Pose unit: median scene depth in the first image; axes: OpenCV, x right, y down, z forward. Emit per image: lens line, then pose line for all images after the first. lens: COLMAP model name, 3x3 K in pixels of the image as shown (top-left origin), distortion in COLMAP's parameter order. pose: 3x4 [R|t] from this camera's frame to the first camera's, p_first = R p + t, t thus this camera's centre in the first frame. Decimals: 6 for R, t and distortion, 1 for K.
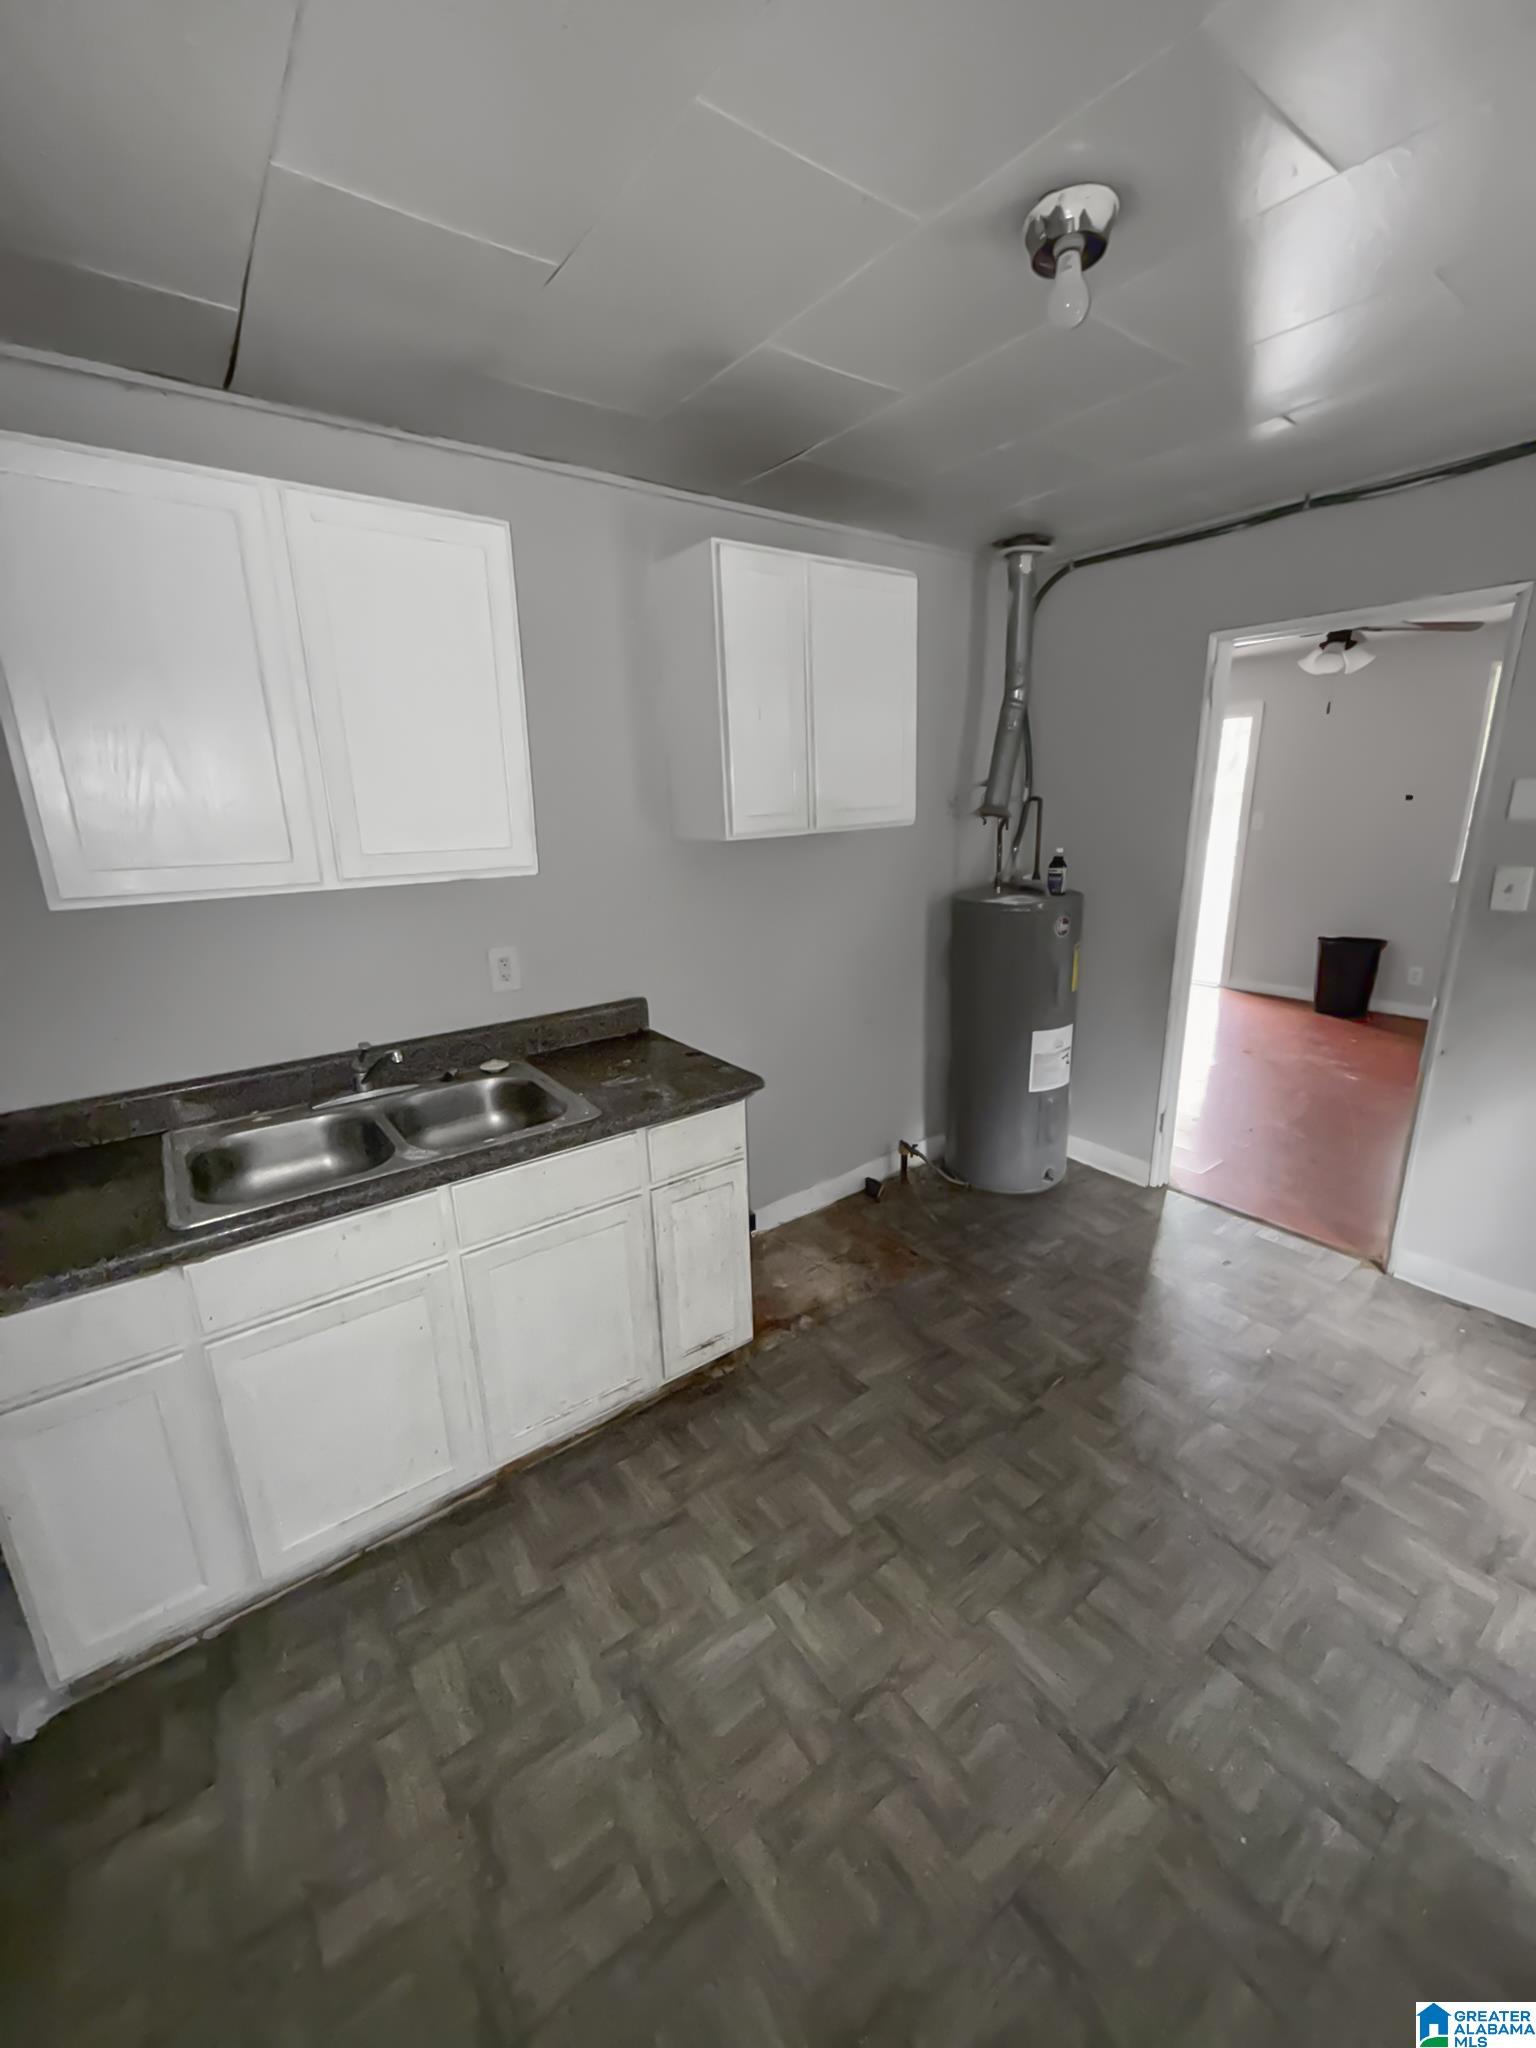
lens RADIAL K [[815.0, 0, 768.0], [0, 815.0, 1024.0], [0, 0, 1]] dist [-0.001269, 0.000089]
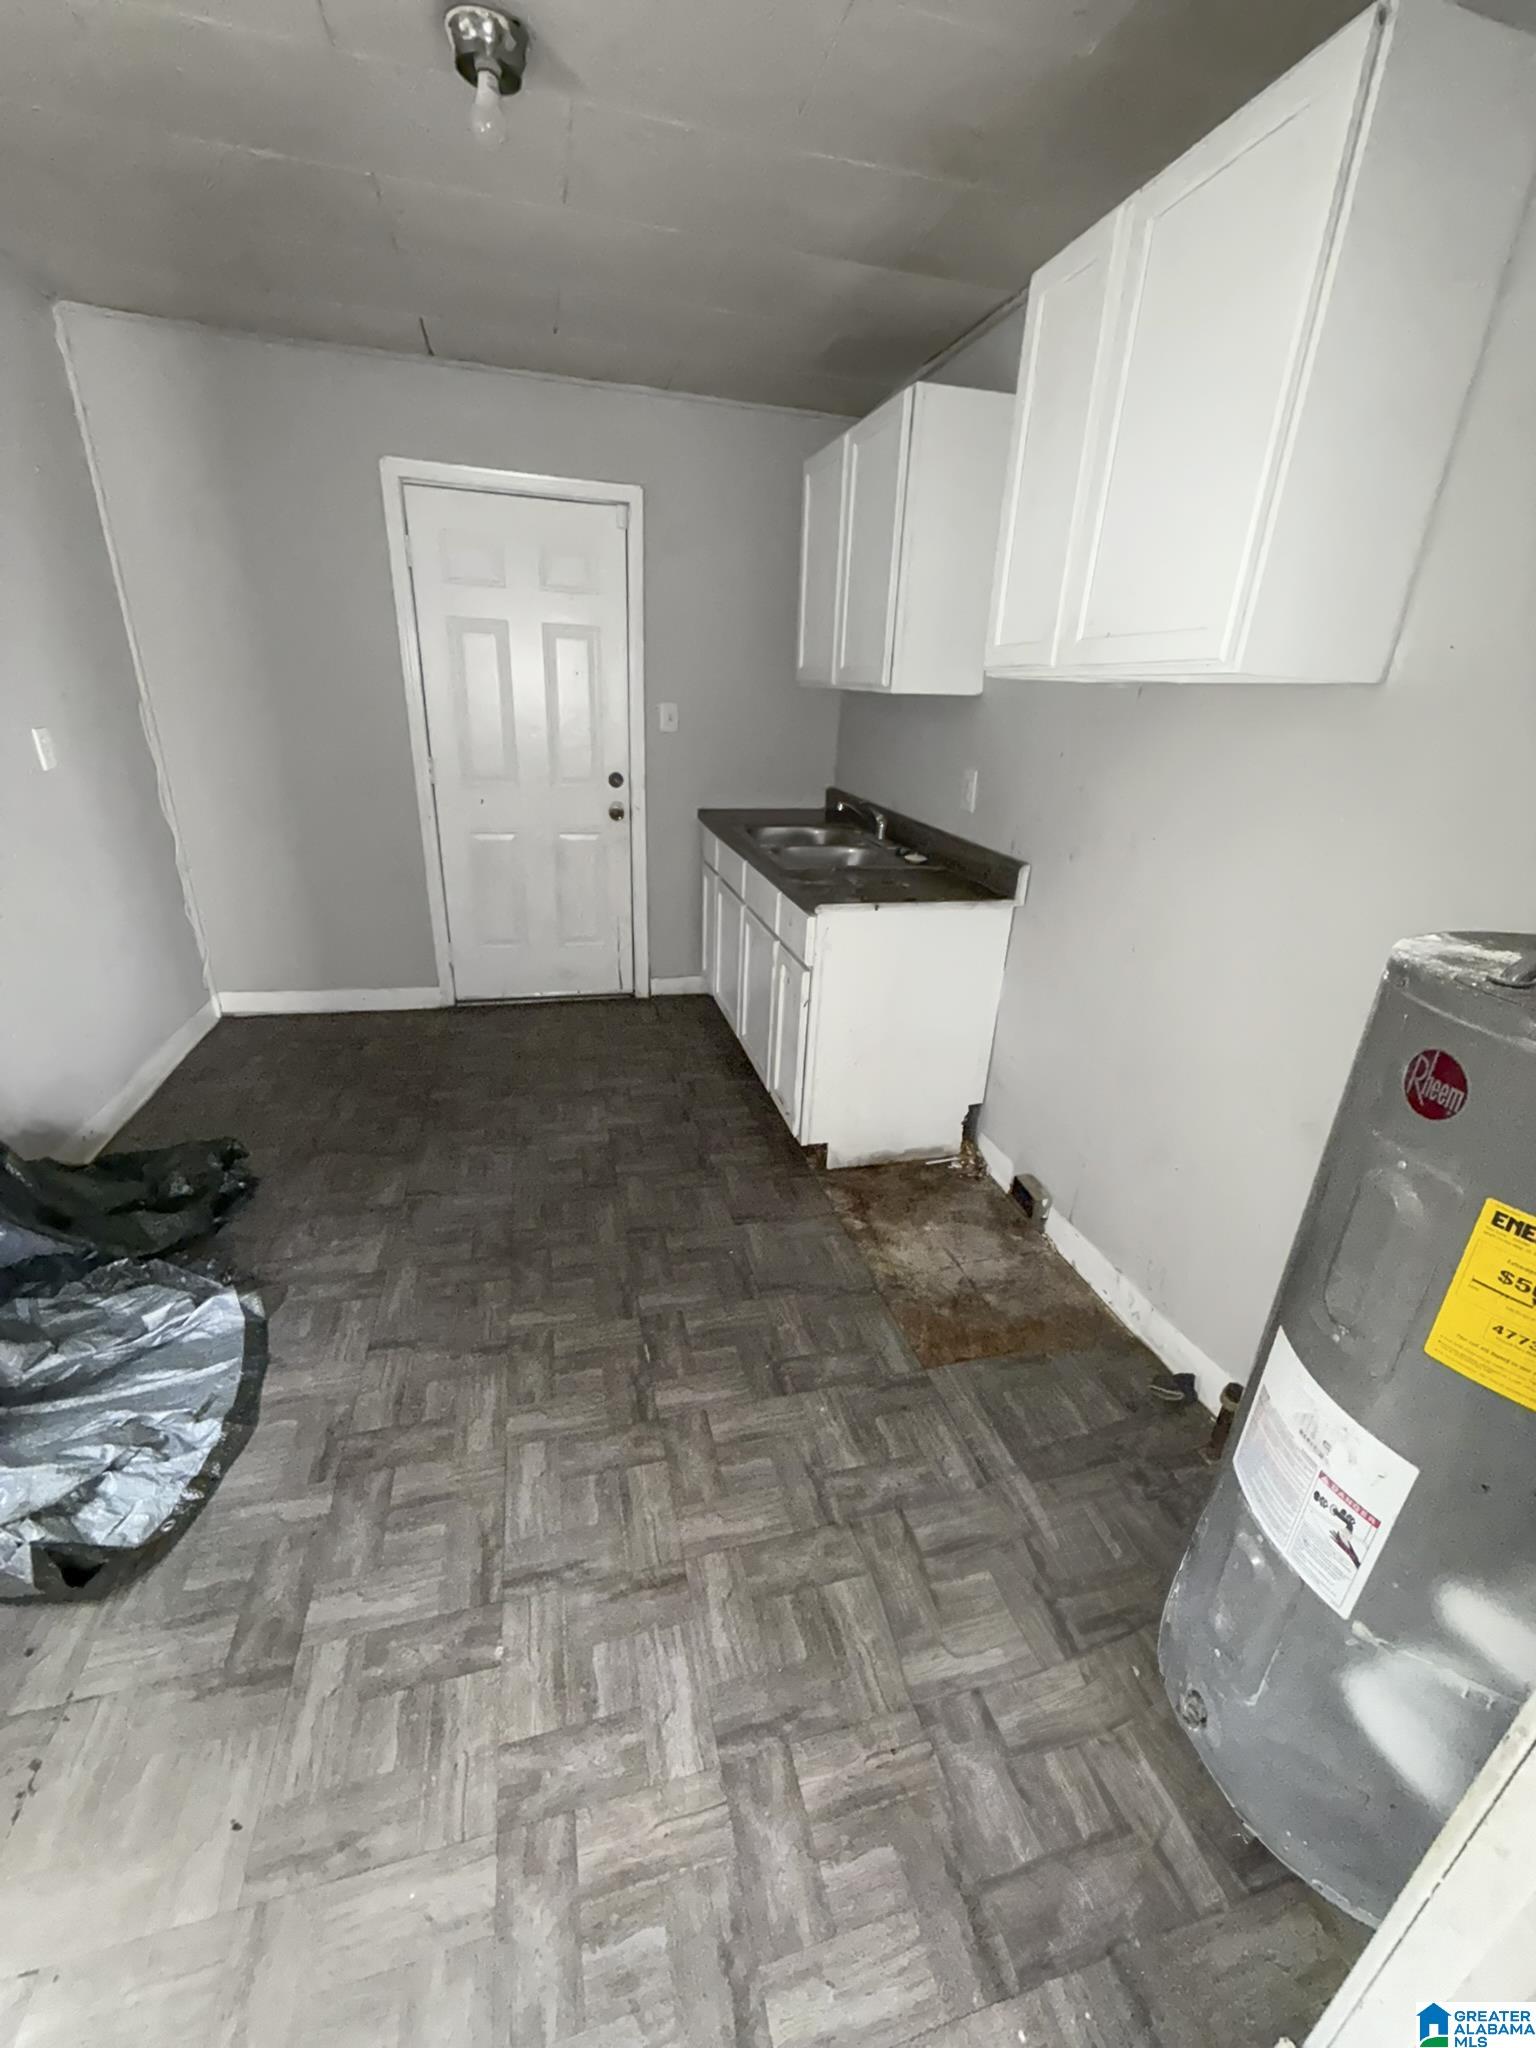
lens RADIAL K [[815.0, 0, 768.0], [0, 815.0, 1024.0], [0, 0, 1]] dist [-0.001269, 0.000089]
pose [[-0.372955, 0.365378, -0.852880, 0.973390], [-0.285825, 0.829257, 0.480246, -0.294248], [0.882728, 0.422884, -0.204841, 1.239230]]
